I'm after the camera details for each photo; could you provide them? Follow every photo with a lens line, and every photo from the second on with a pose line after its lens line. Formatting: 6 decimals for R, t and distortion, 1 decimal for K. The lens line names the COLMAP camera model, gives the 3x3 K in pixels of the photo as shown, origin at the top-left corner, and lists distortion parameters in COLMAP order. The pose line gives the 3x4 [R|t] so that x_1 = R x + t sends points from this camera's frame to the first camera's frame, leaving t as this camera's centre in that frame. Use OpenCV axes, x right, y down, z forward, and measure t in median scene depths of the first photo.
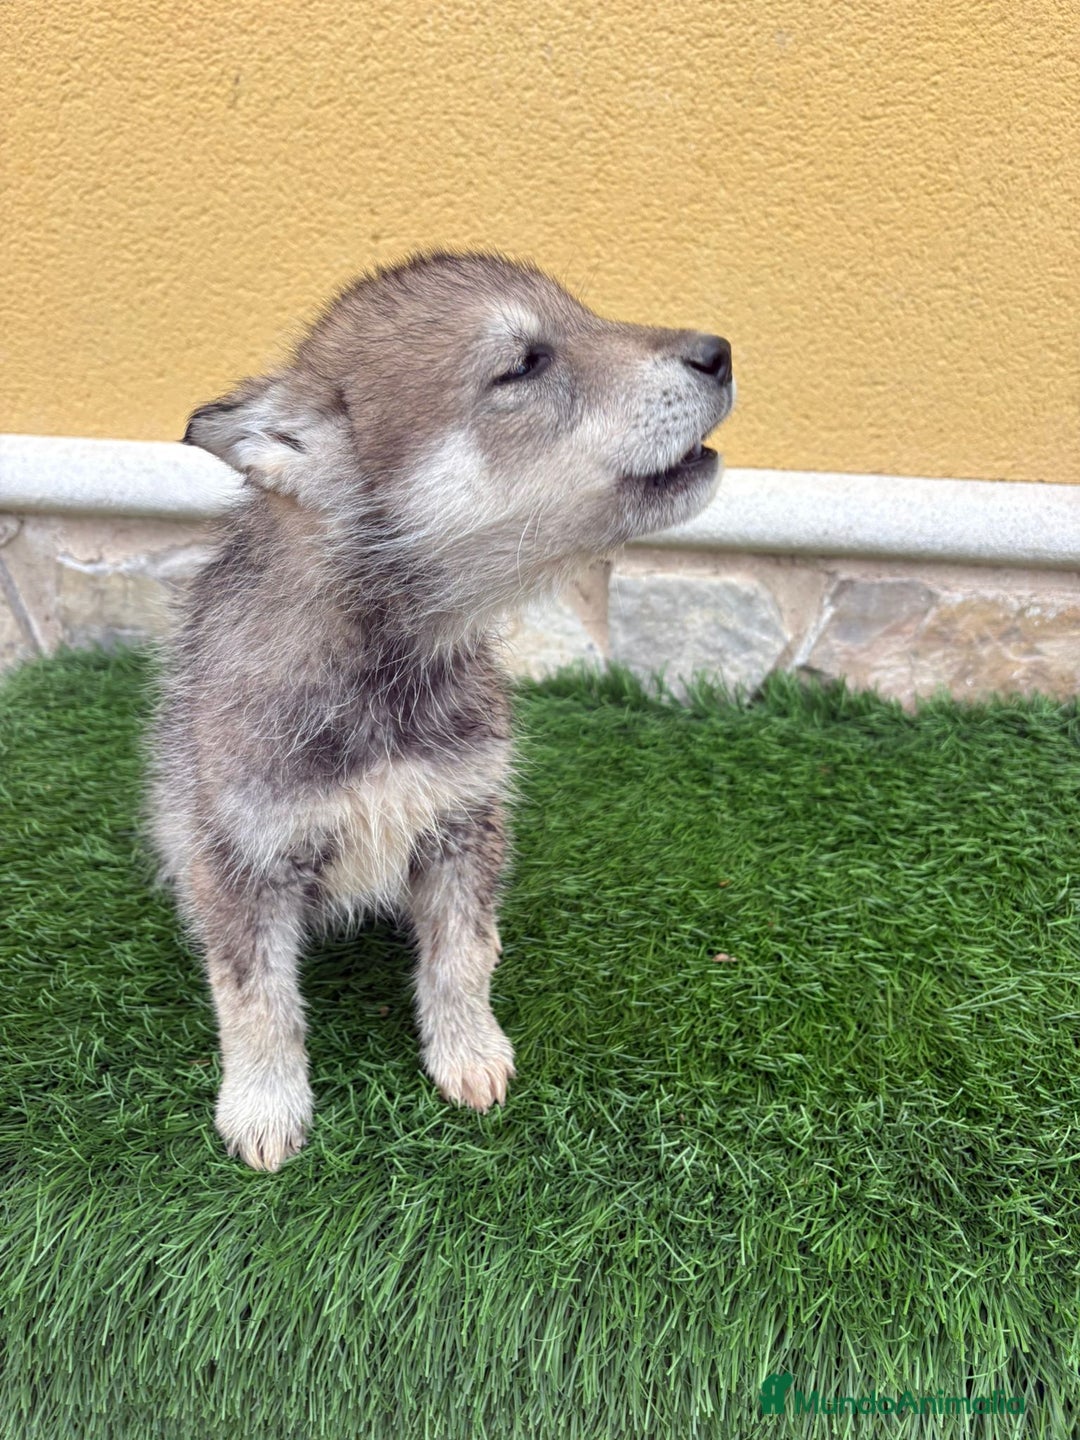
lens RADIAL K [[1105.4, 0, 549.4], [0, 1105.4, 726.6], [0, 0, 1]] dist [0.068418, -0.084809]
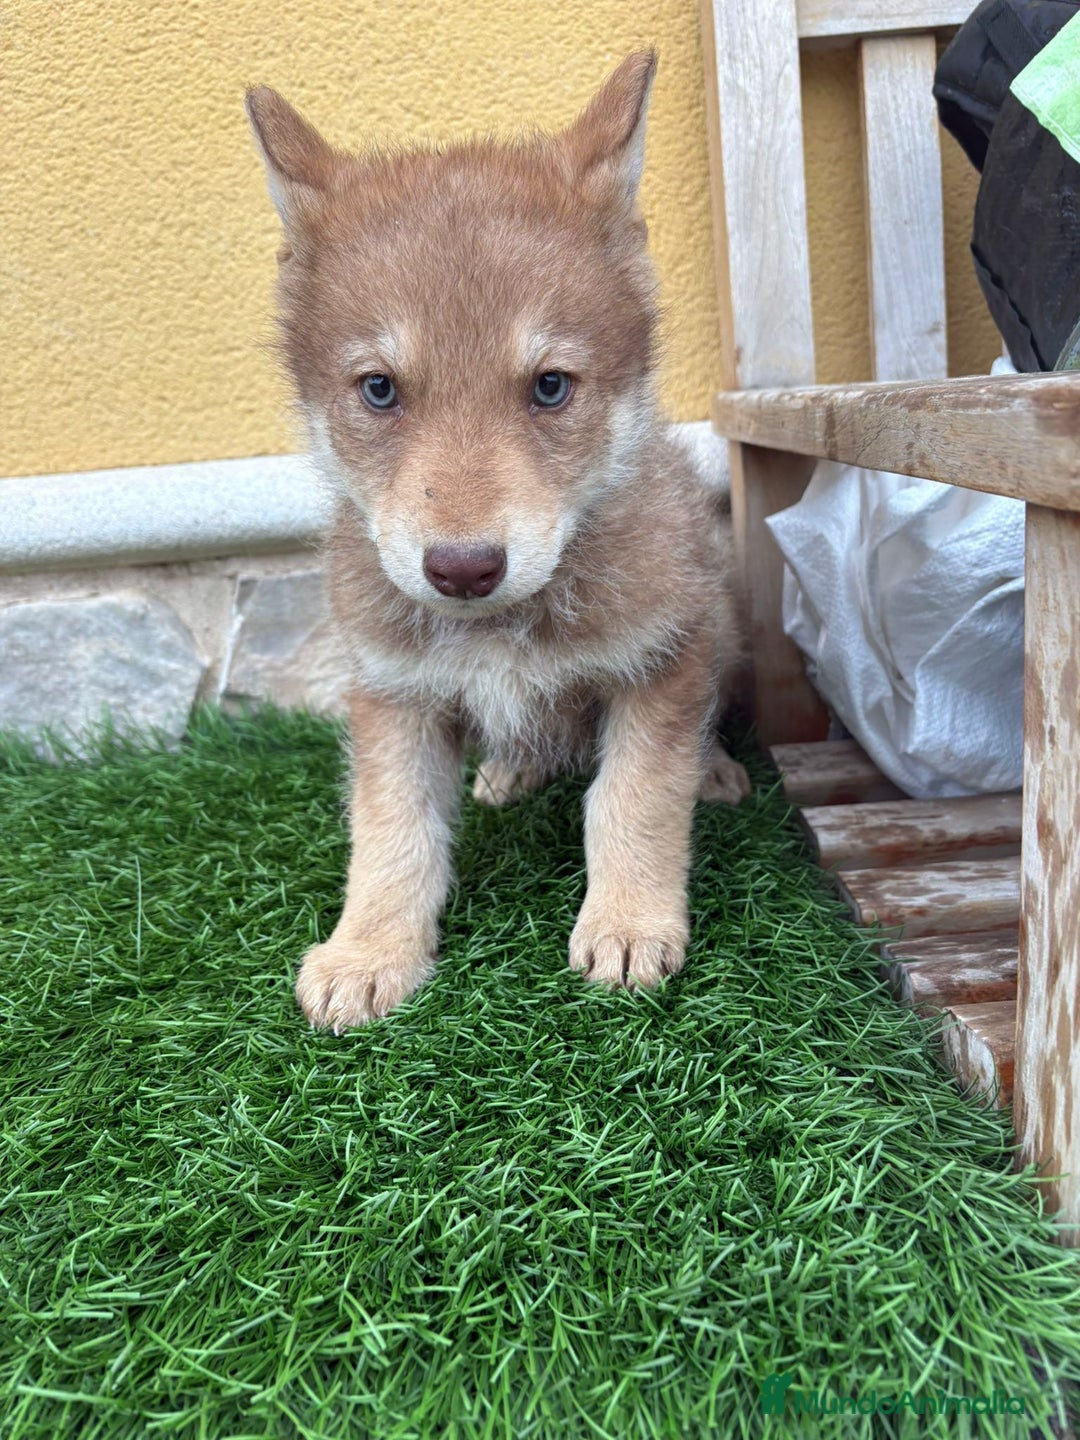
lens RADIAL K [[1116.9, 0, 532.7], [0, 1116.9, 721.2], [0, 0, 1]] dist [0.063542, -0.089342]
pose [[0.979638, -0.141831, 0.142106, 0.385669], [0.165781, 0.970683, -0.174043, 0.172680], [-0.113255, 0.194057, 0.974431, 0.198833]]
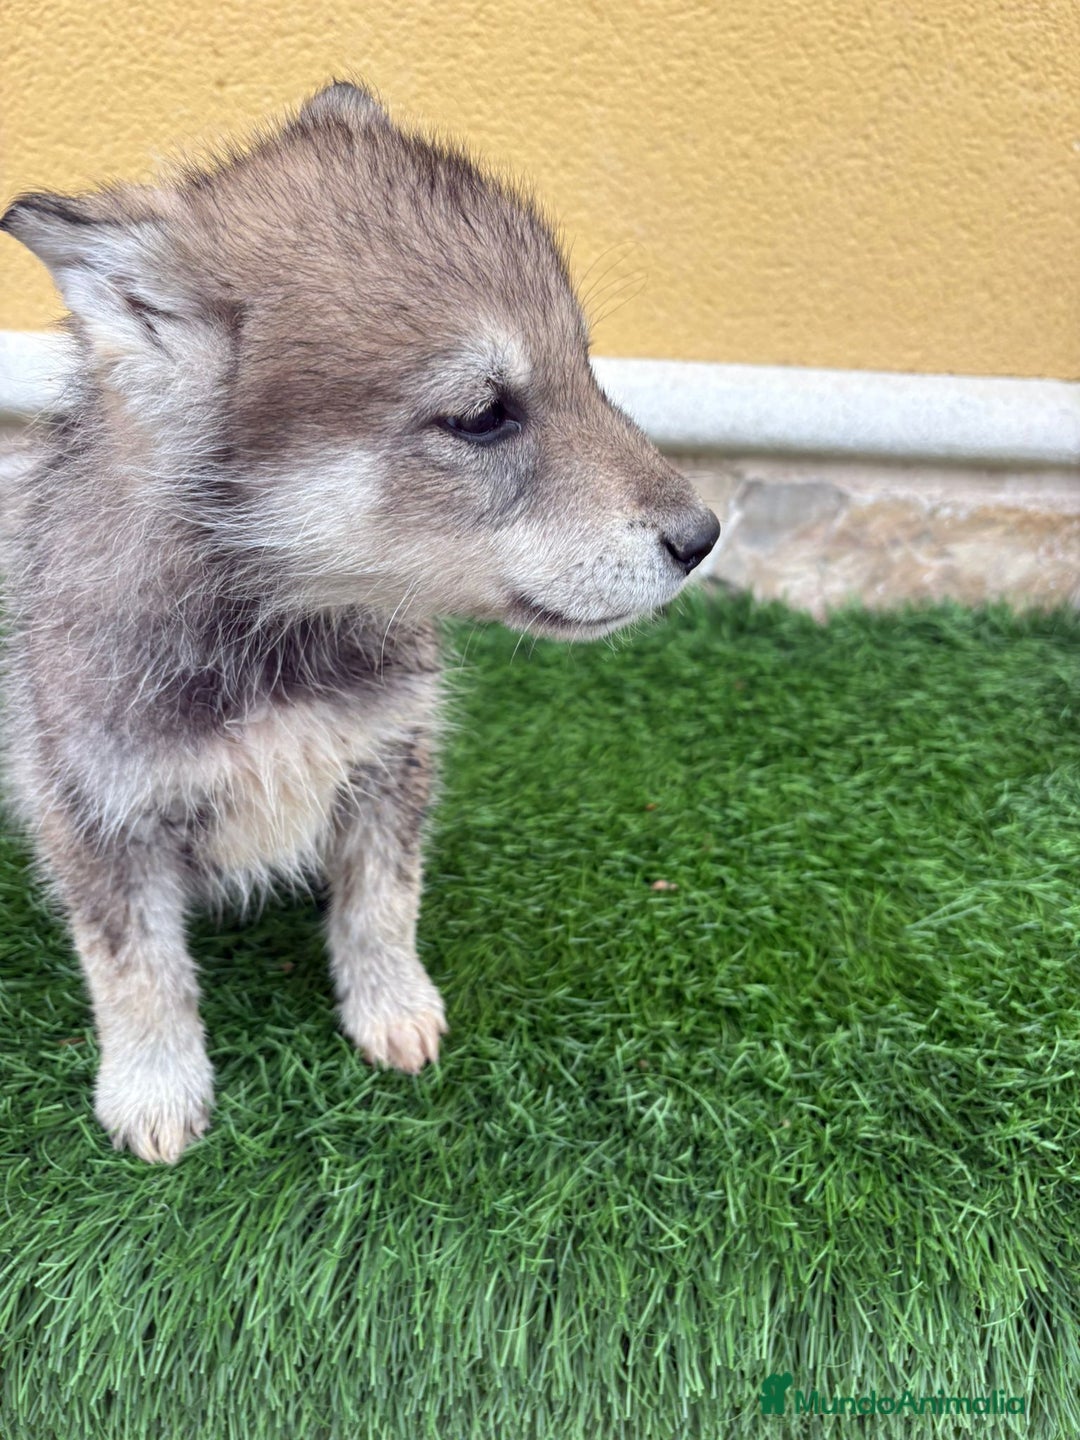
lens RADIAL K [[1116.9, 0, 532.7], [0, 1116.9, 721.2], [0, 0, 1]] dist [0.063542, -0.089342]
pose [[0.991485, -0.036366, 0.125037, -0.046891], [0.030993, 0.998522, 0.044650, 0.024306], [-0.126476, -0.040395, 0.991147, 0.092196]]
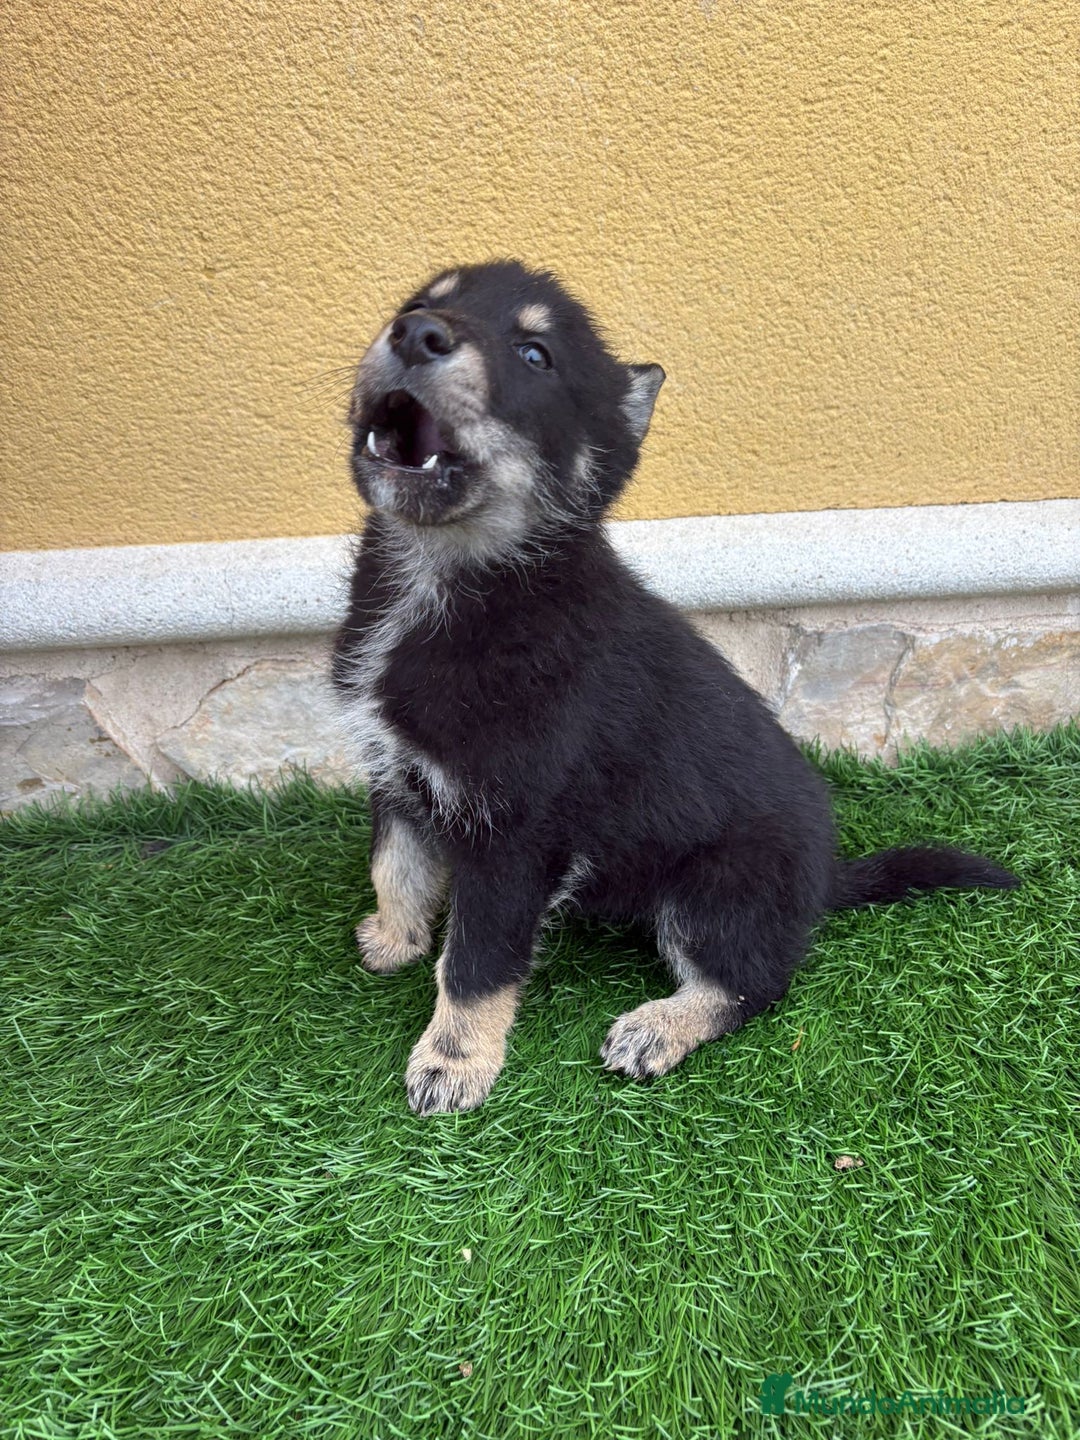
lens RADIAL K [[1104.4, 0, 545.8], [0, 1104.4, 723.2], [0, 0, 1]] dist [0.057325, -0.068714]
pose [[0.968018, -0.139500, 0.208522, -0.145238], [0.135979, 0.990220, 0.031200, -0.131745], [-0.210835, -0.001848, 0.977520, 0.217458]]
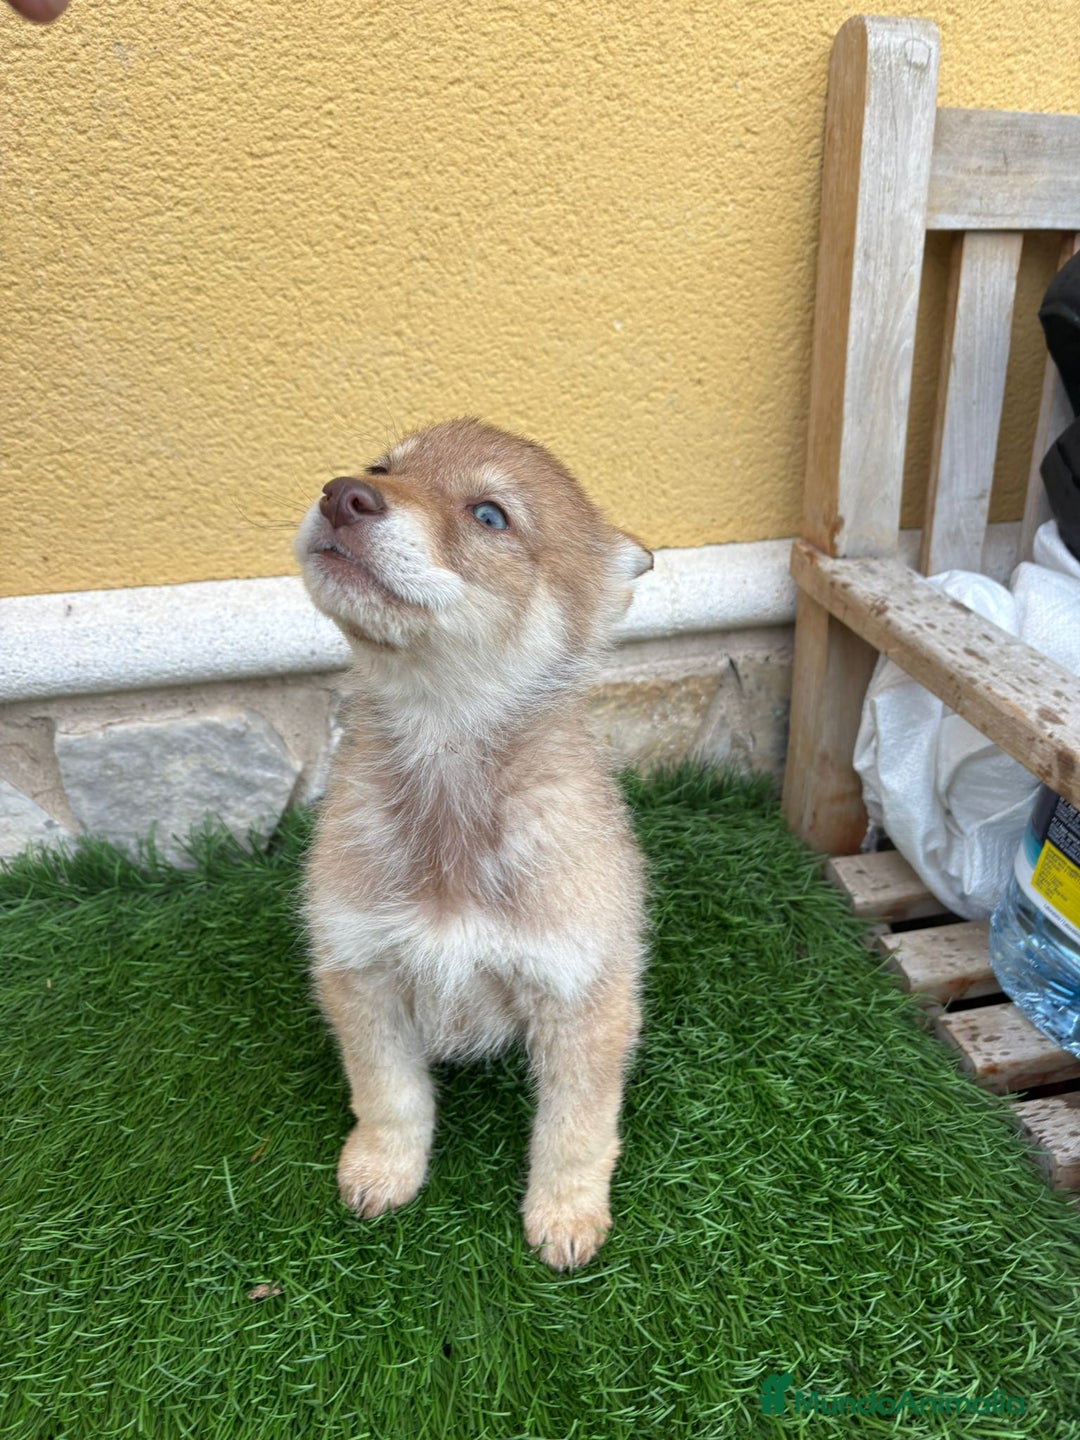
lens RADIAL K [[1105.1, 0, 545.1], [0, 1105.1, 740.1], [0, 0, 1]] dist [-0.009096, 0.040698]
pose [[0.914848, -0.190387, 0.356097, 0.109749], [0.174118, 0.981669, 0.077523, -0.155751], [-0.364329, -0.008919, 0.931228, 0.181388]]
